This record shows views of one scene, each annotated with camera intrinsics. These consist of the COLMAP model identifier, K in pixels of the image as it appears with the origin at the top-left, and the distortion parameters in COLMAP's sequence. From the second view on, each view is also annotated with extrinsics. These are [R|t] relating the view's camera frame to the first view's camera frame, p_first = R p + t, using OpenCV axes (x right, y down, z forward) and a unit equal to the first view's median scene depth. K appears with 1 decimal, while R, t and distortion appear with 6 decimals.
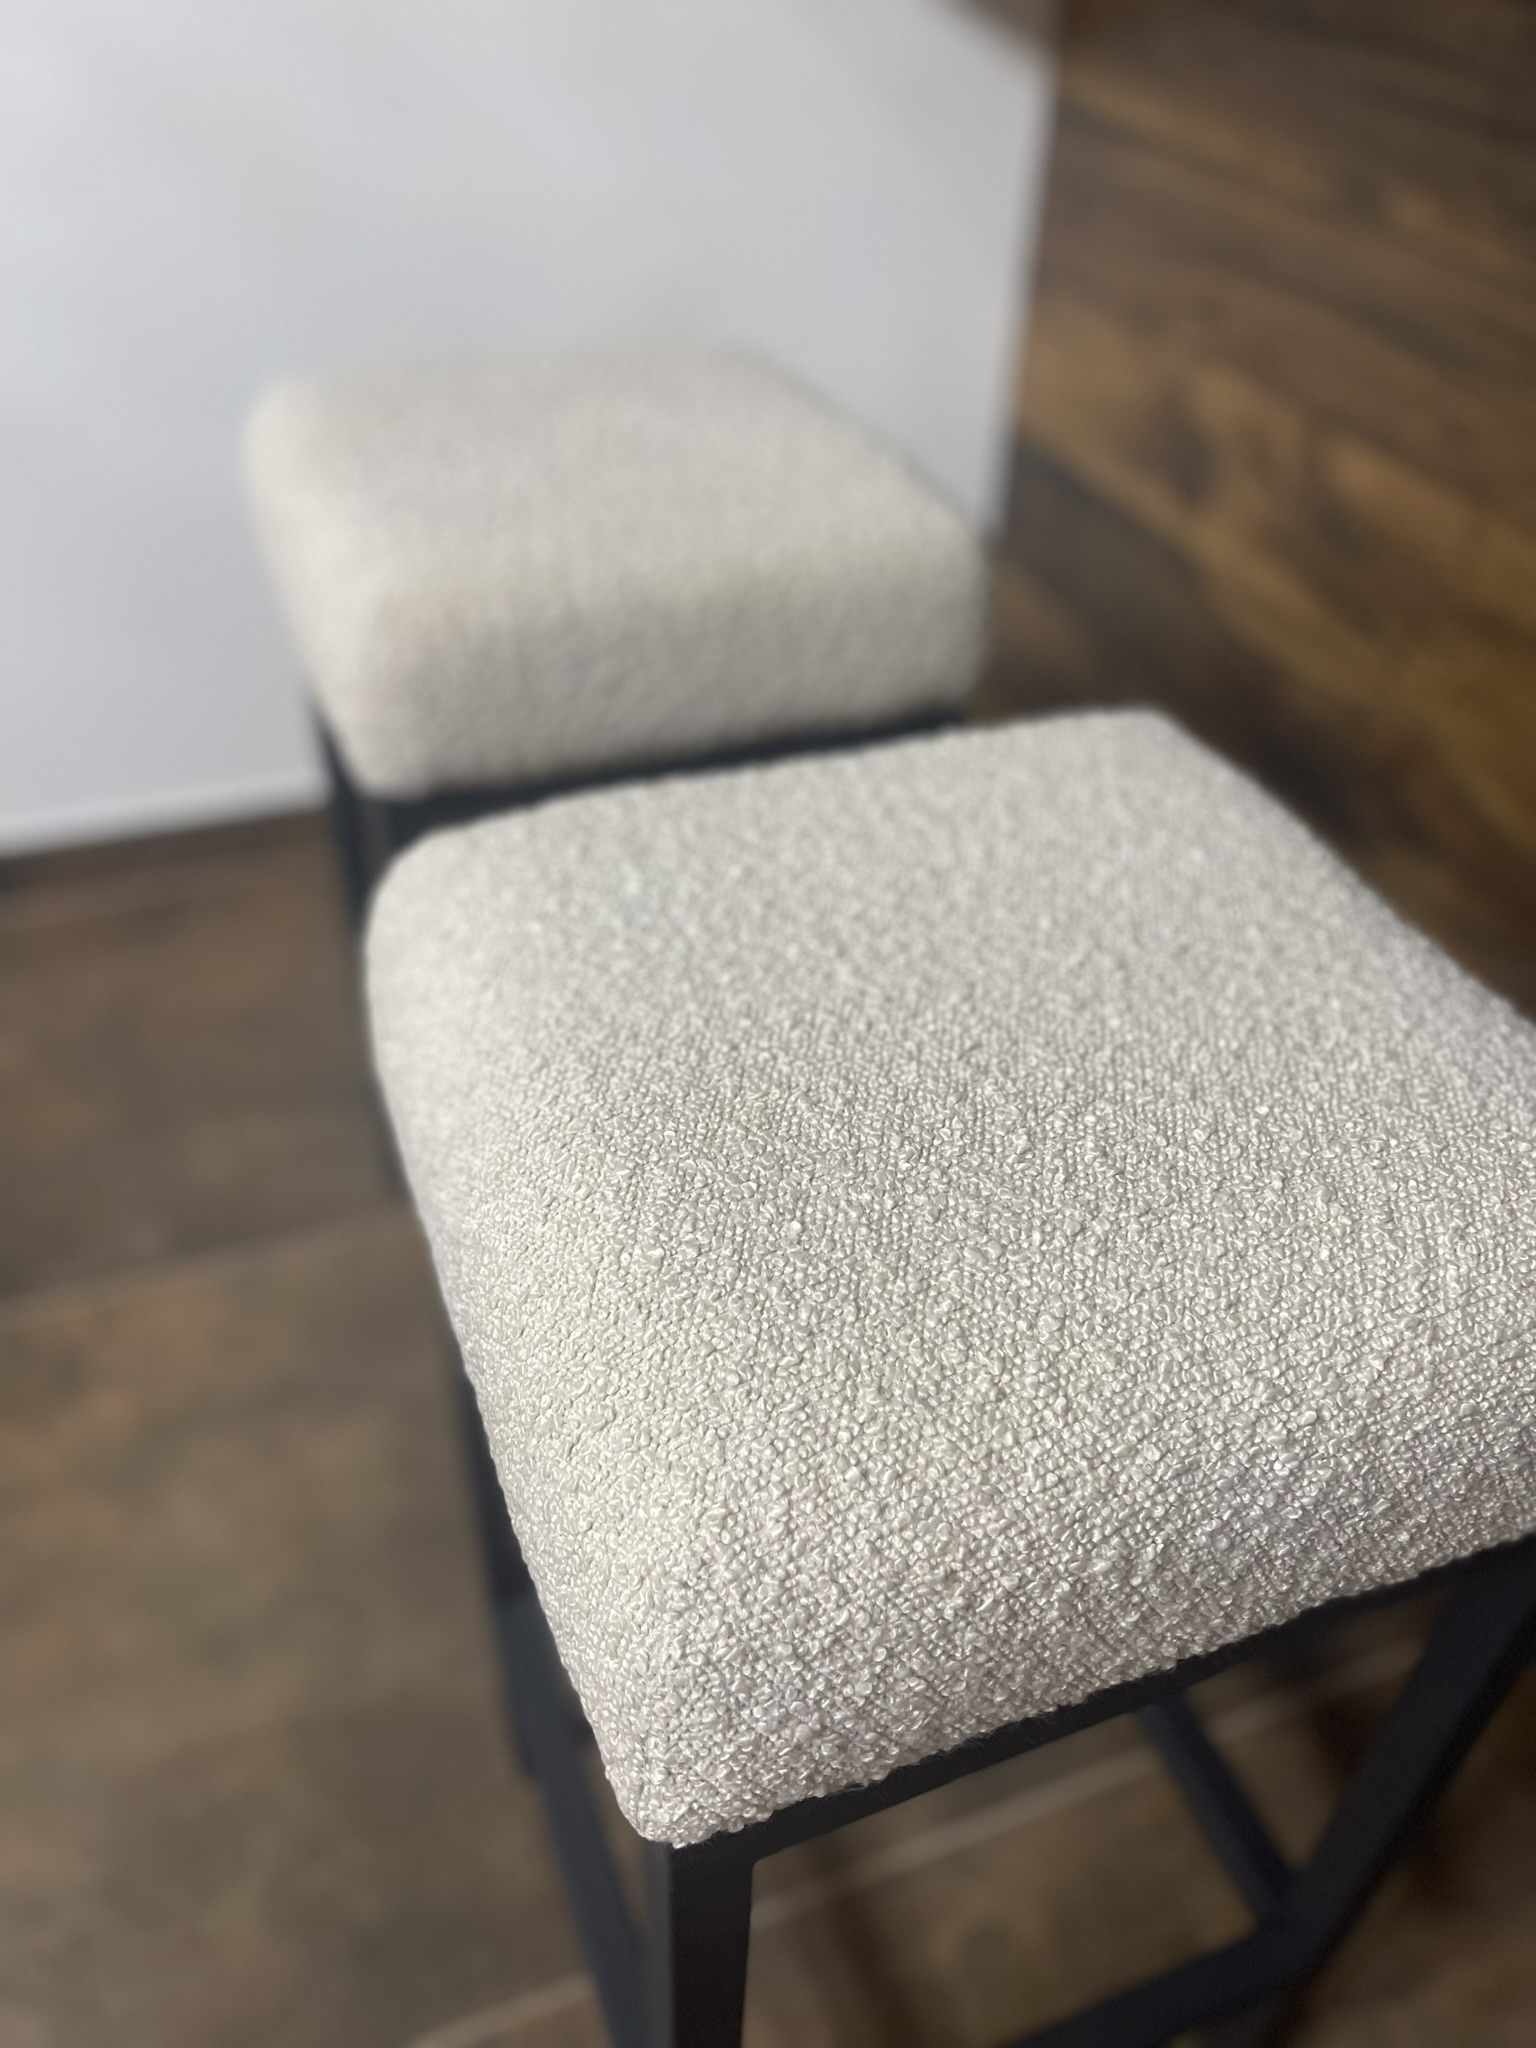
lens RADIAL K [[1558.1, 0, 789.1], [0, 1558.1, 1036.5], [0, 0, 1]] dist [0.069103, -0.099326]
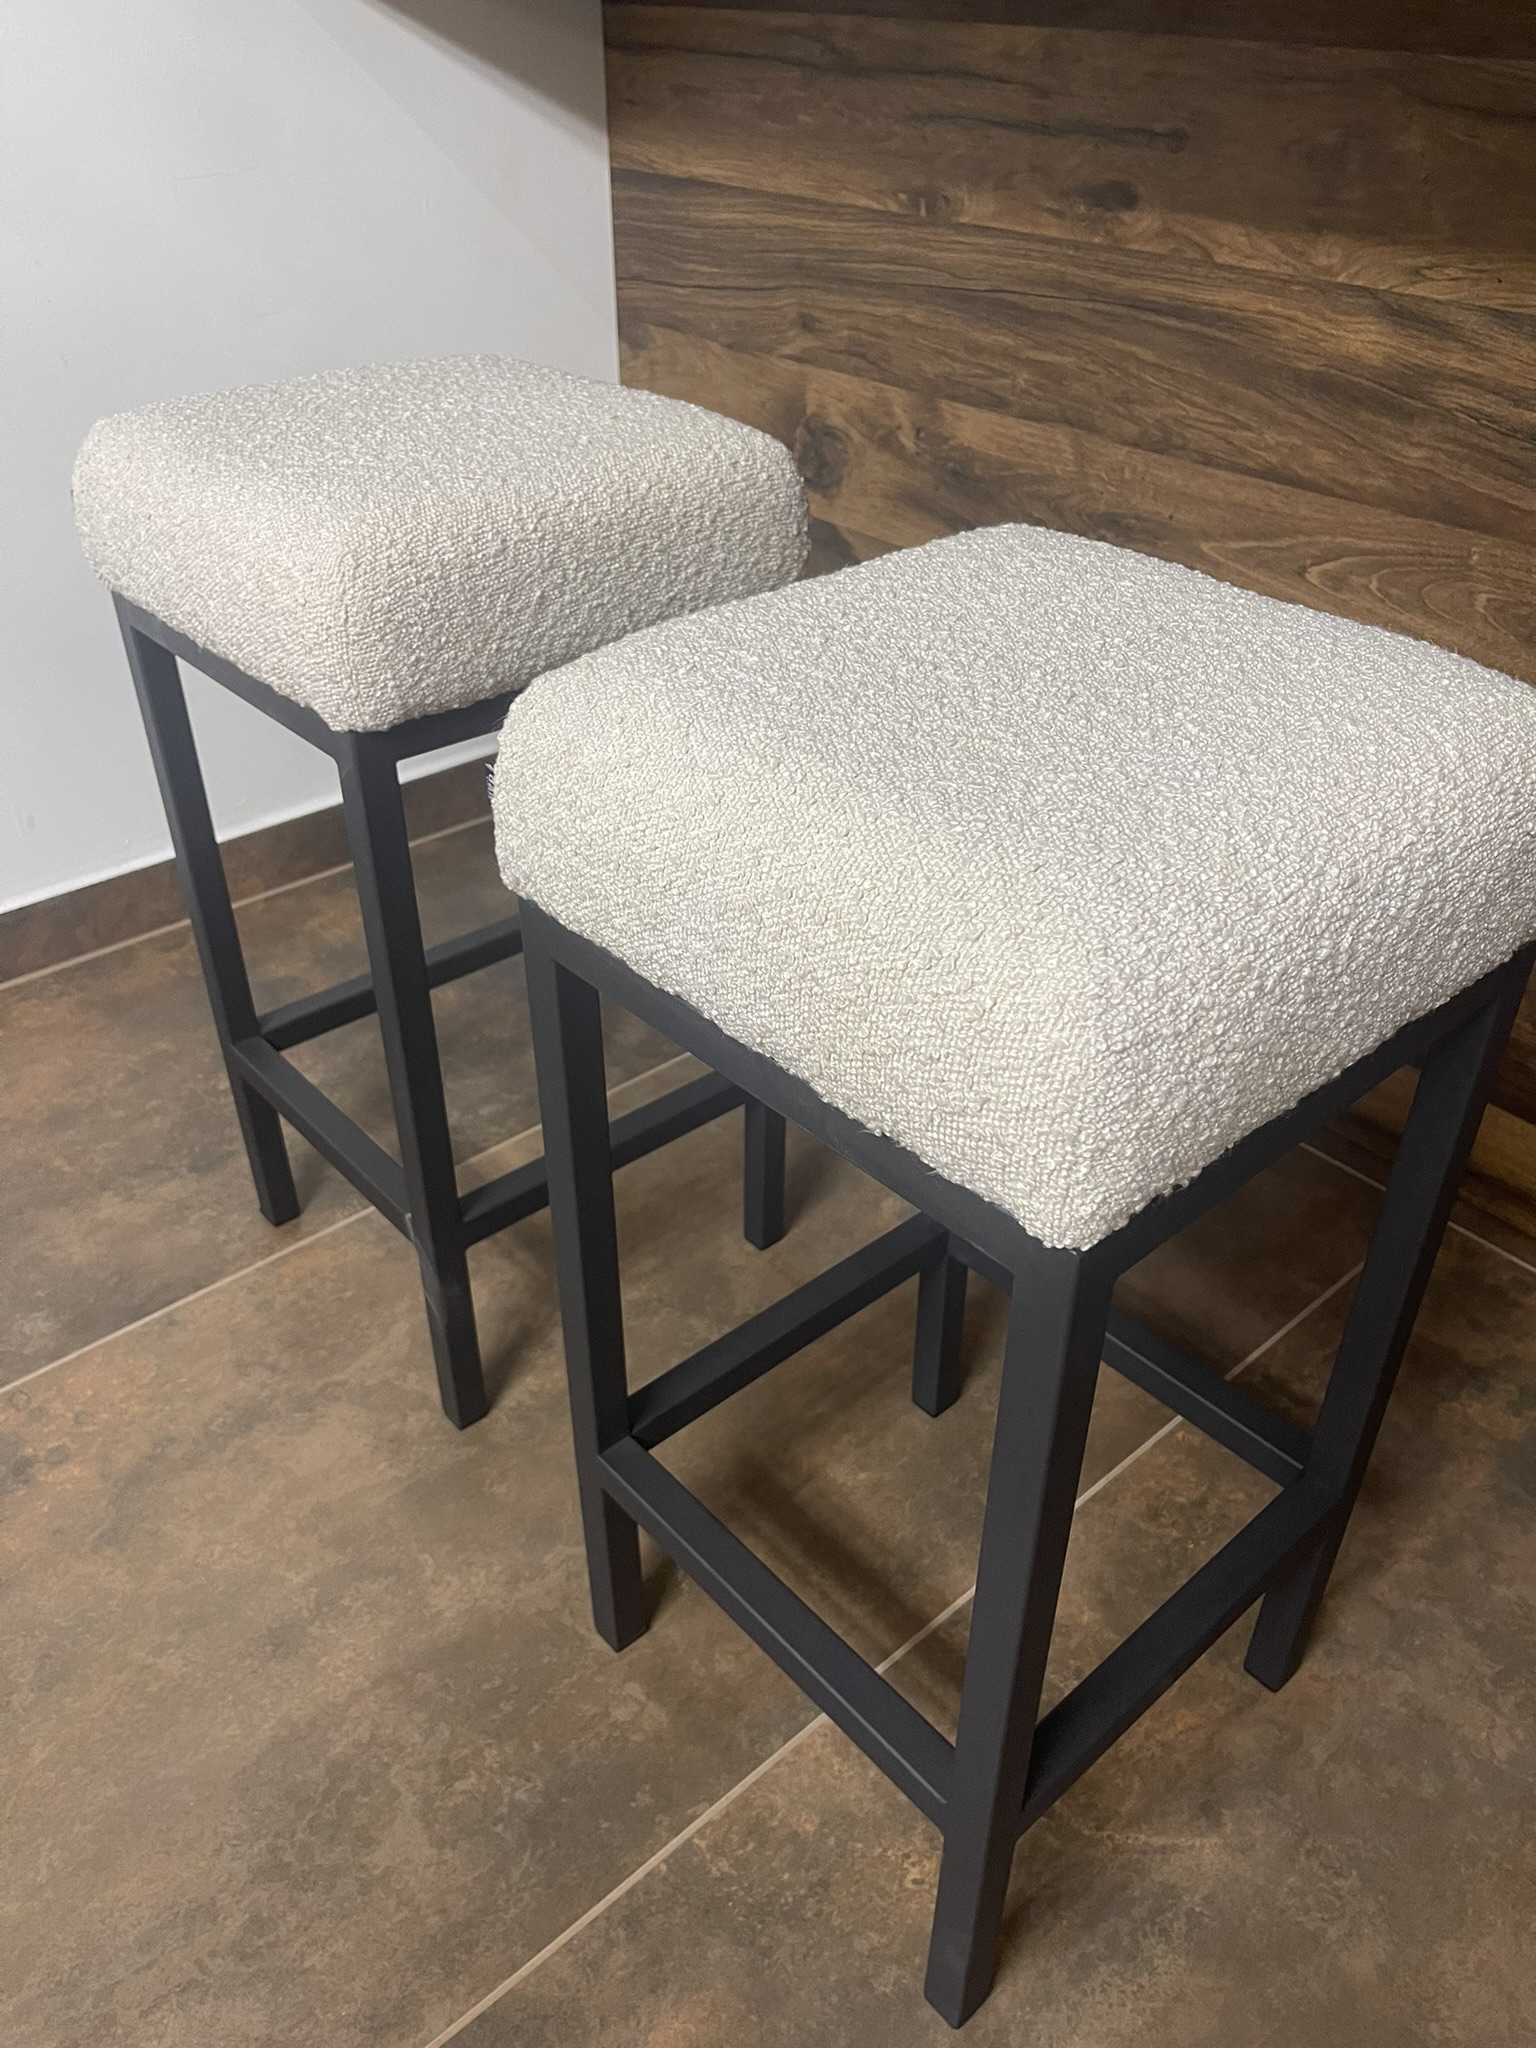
lens RADIAL K [[1561.5, 0, 762.7], [0, 1561.5, 1042.3], [0, 0, 1]] dist [0.067317, -0.094228]
pose [[0.938991, -0.221801, 0.262868, -0.637464], [0.240238, 0.969899, -0.039782, 0.330563], [-0.246132, 0.100506, 0.964011, -0.231385]]
